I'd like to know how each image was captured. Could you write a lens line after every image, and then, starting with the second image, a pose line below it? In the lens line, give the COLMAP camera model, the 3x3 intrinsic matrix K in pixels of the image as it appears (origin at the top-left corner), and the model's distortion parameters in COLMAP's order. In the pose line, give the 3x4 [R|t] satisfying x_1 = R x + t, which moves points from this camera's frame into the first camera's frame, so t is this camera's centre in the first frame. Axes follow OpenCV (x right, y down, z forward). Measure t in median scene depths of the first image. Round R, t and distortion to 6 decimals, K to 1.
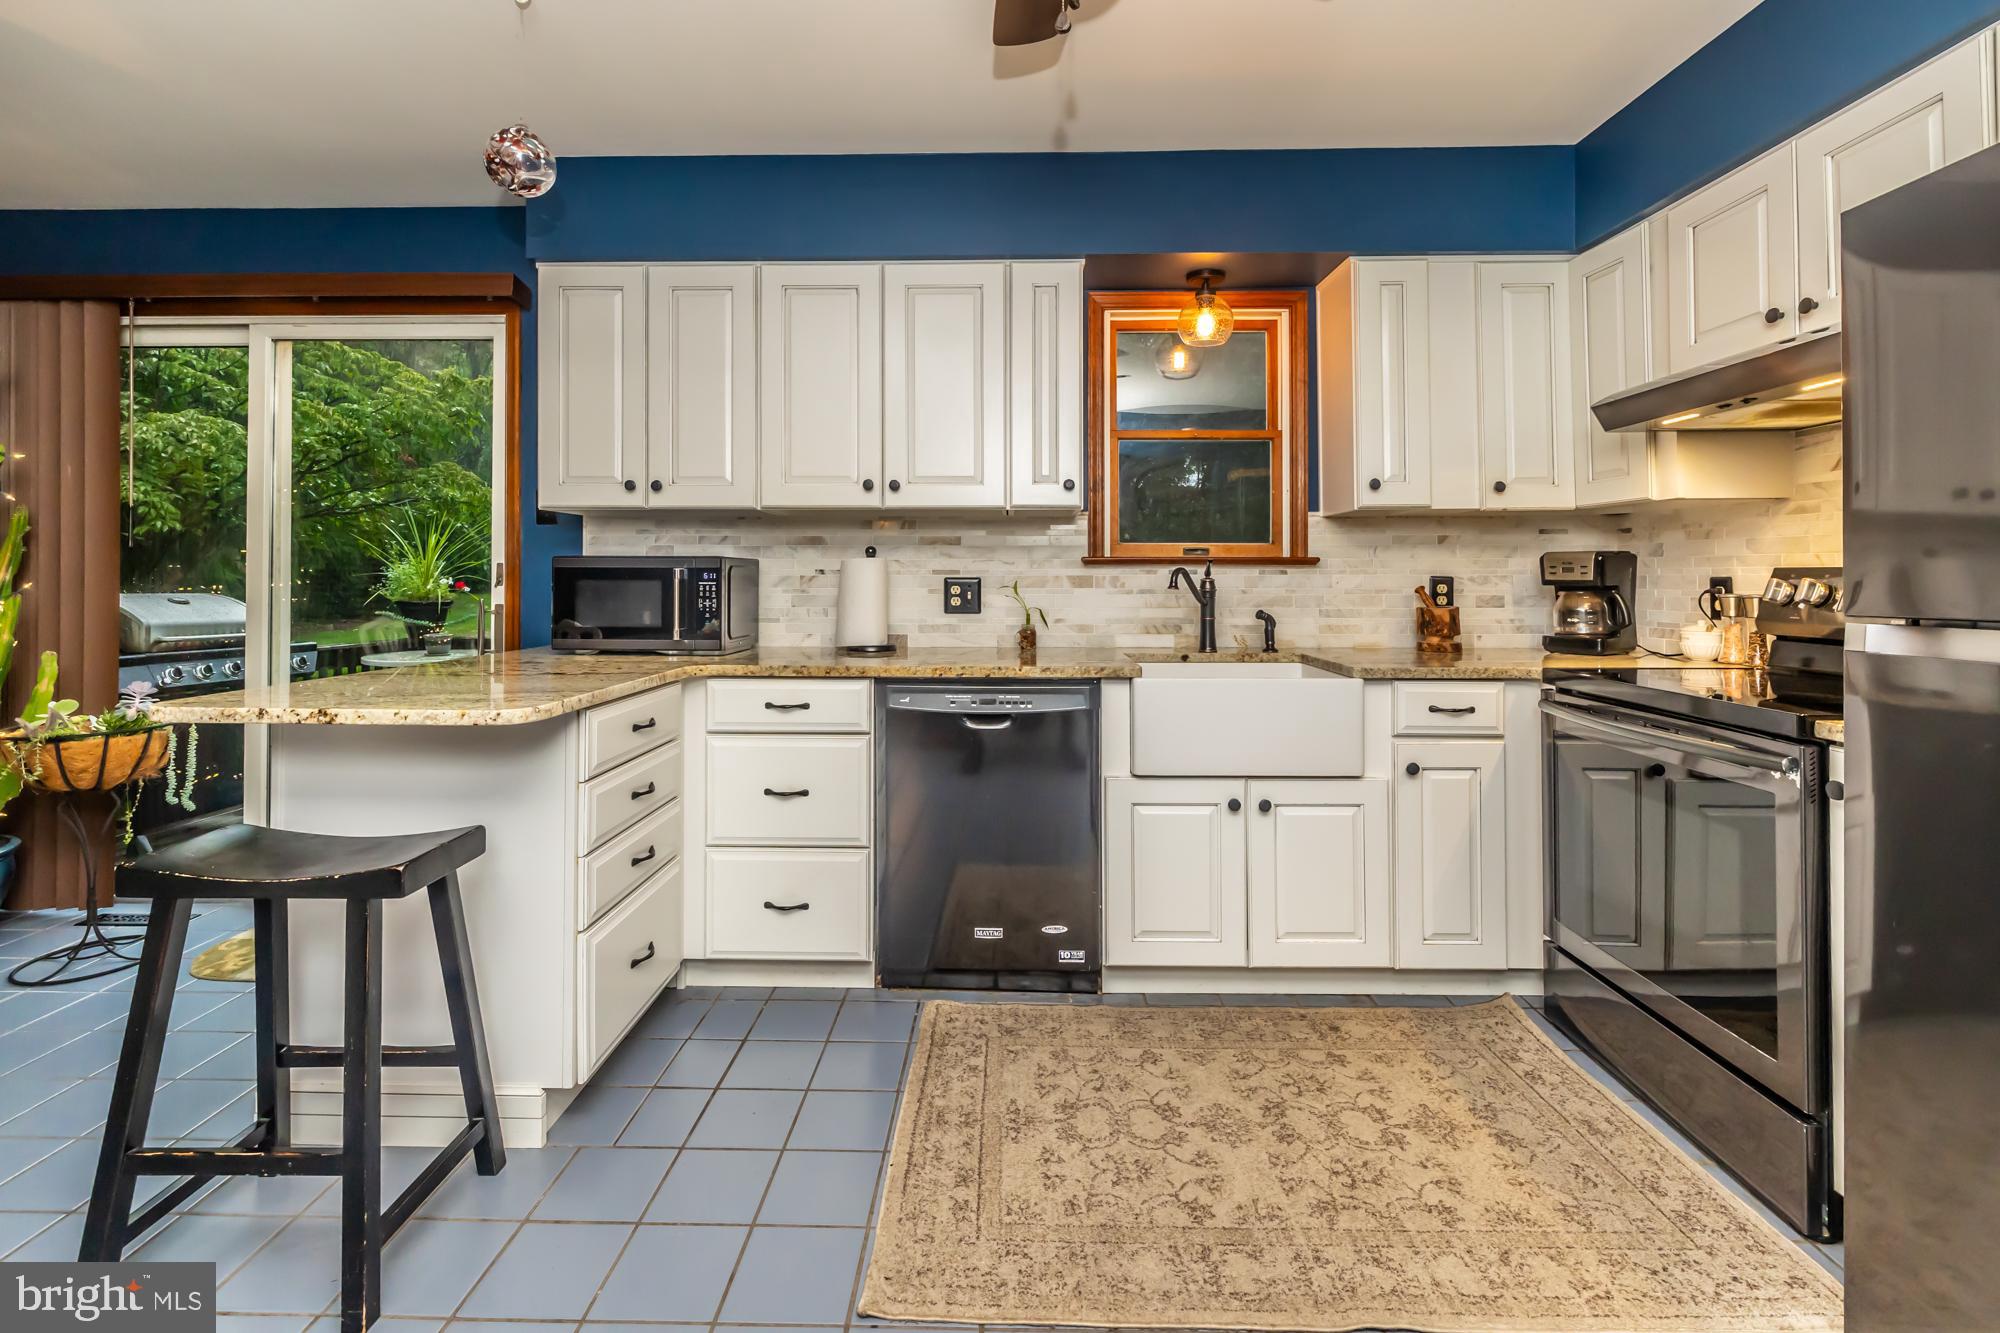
lens RADIAL K [[877.5, 0, 982.2], [0, 877.5, 574.0], [0, 0, 1]] dist [-0.002288, 0.000215]
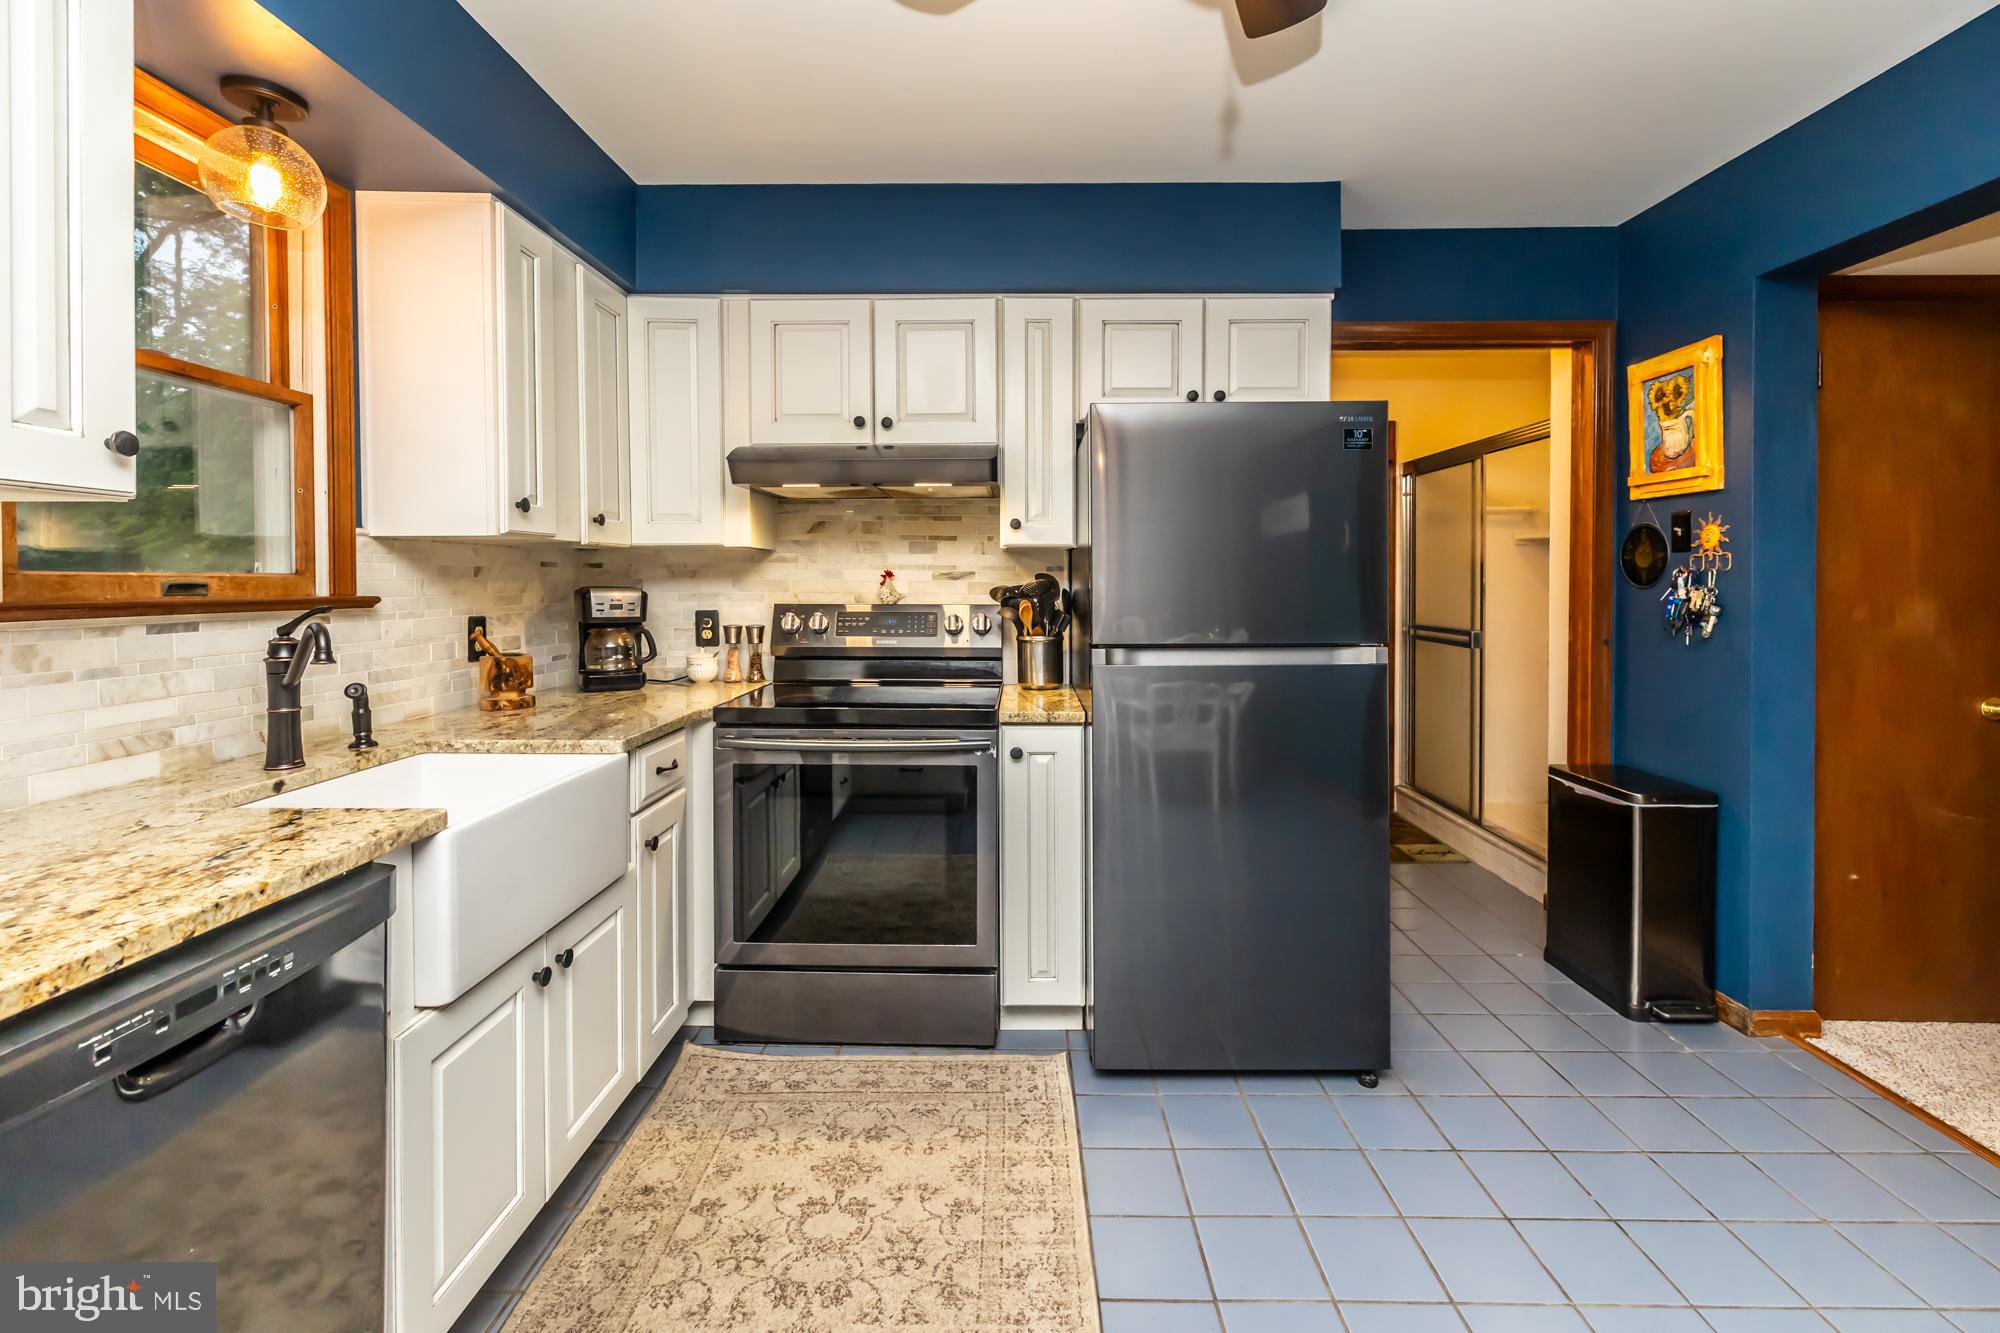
lens RADIAL K [[877.5, 0, 1010.0], [0, 877.5, 598.1], [0, 0, 1]] dist [-0.002288, 0.000215]
pose [[-0.017905, -0.019964, 0.999640, -0.383602], [-0.004147, 0.999794, 0.019893, -0.041978], [-0.999831, -0.003789, -0.017984, 0.655803]]
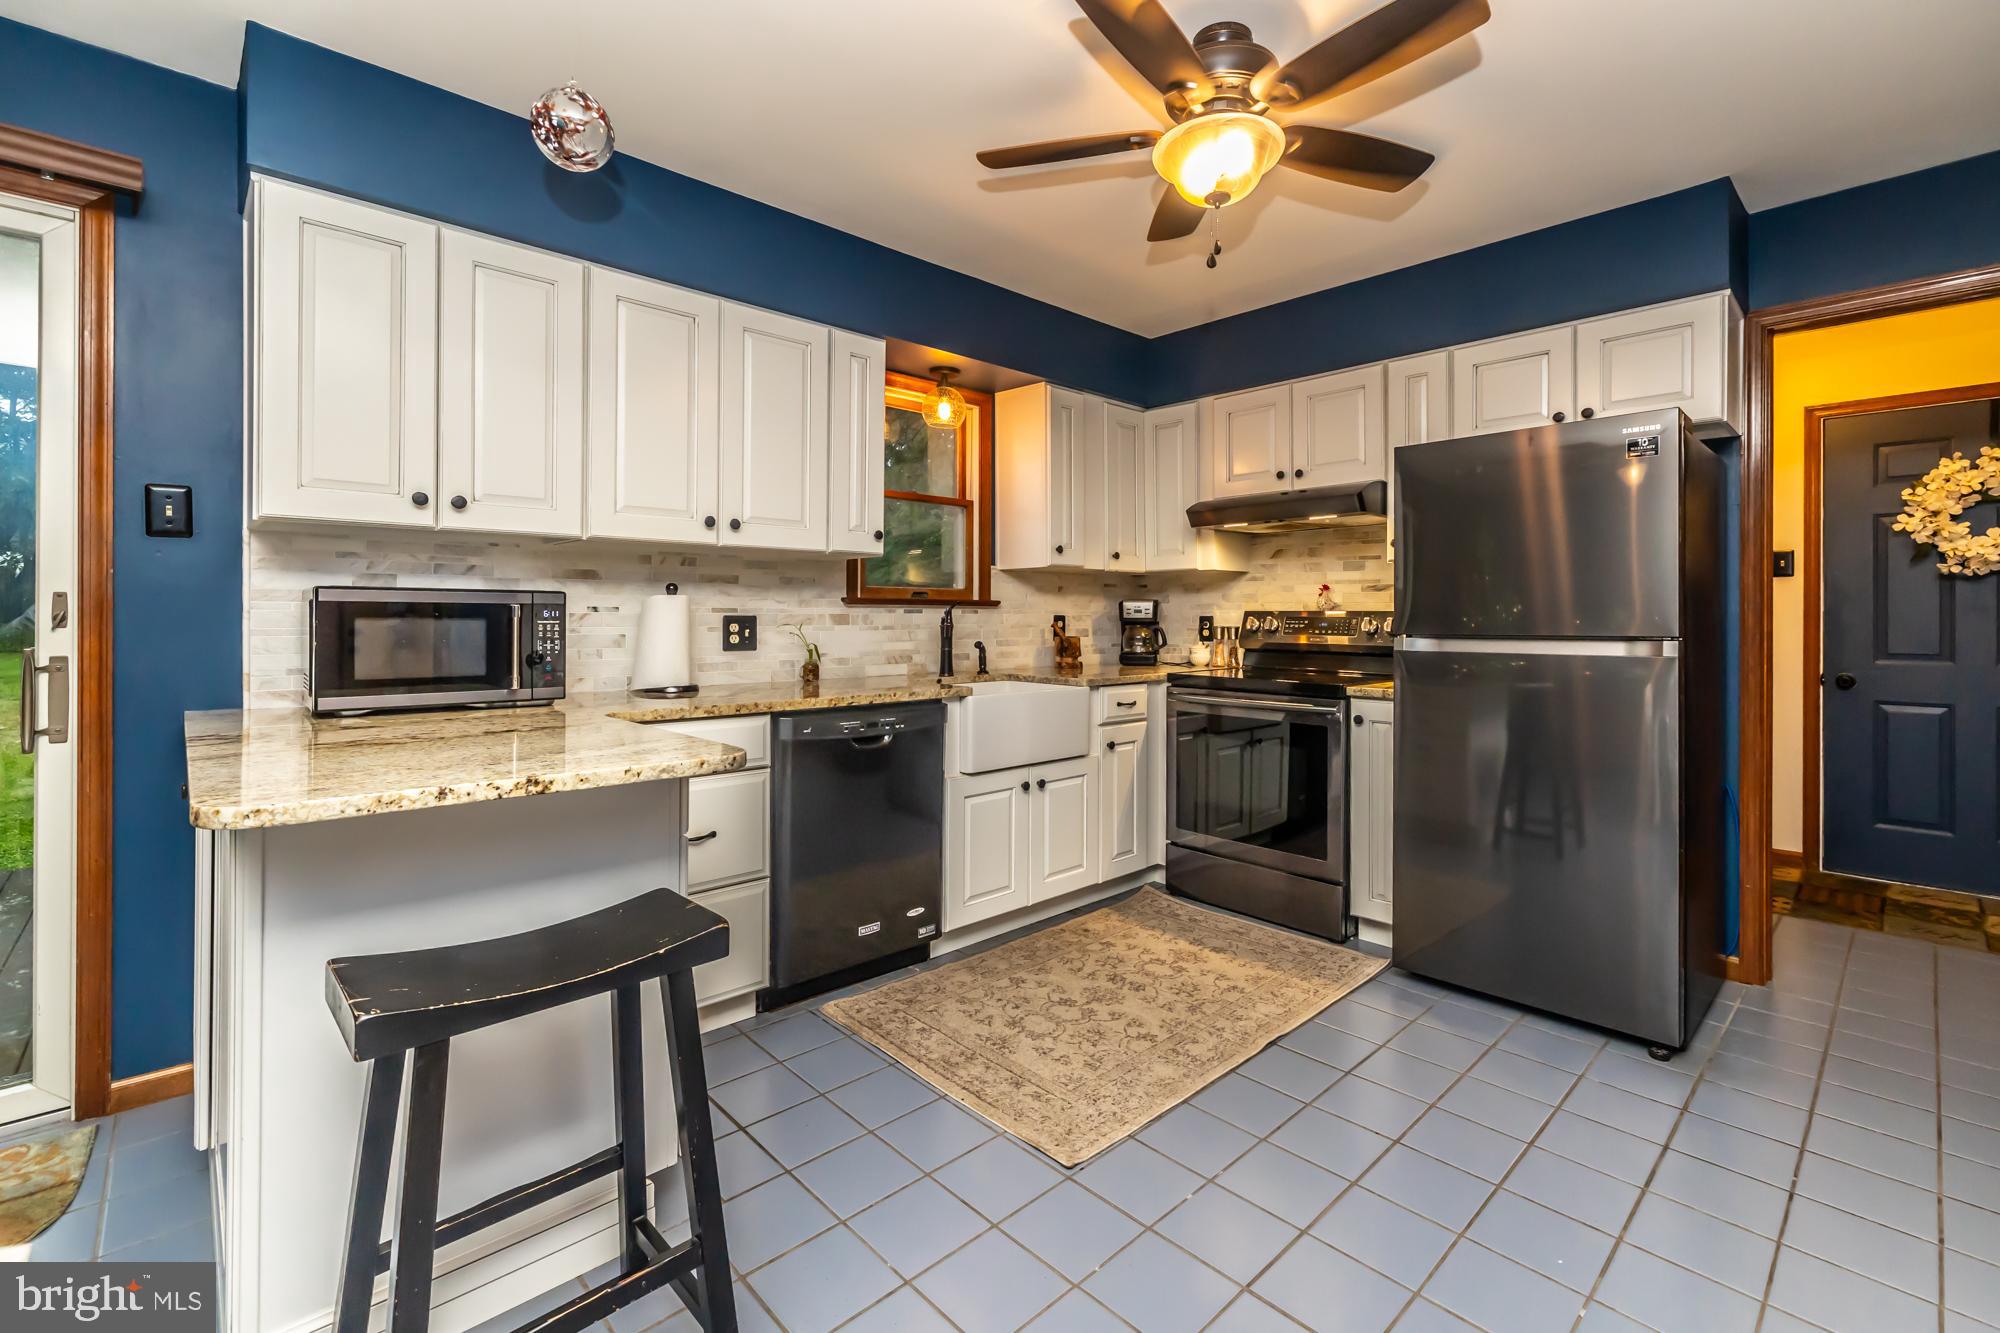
lens RADIAL K [[877.5, 0, 1005.3], [0, 877.5, 619.8], [0, 0, 1]] dist [-0.002288, 0.000215]
pose [[0.709429, -0.001862, 0.704774, -0.676671], [-0.004421, 0.999965, 0.007092, 0.000124], [-0.704763, -0.008147, 0.709396, 0.074616]]
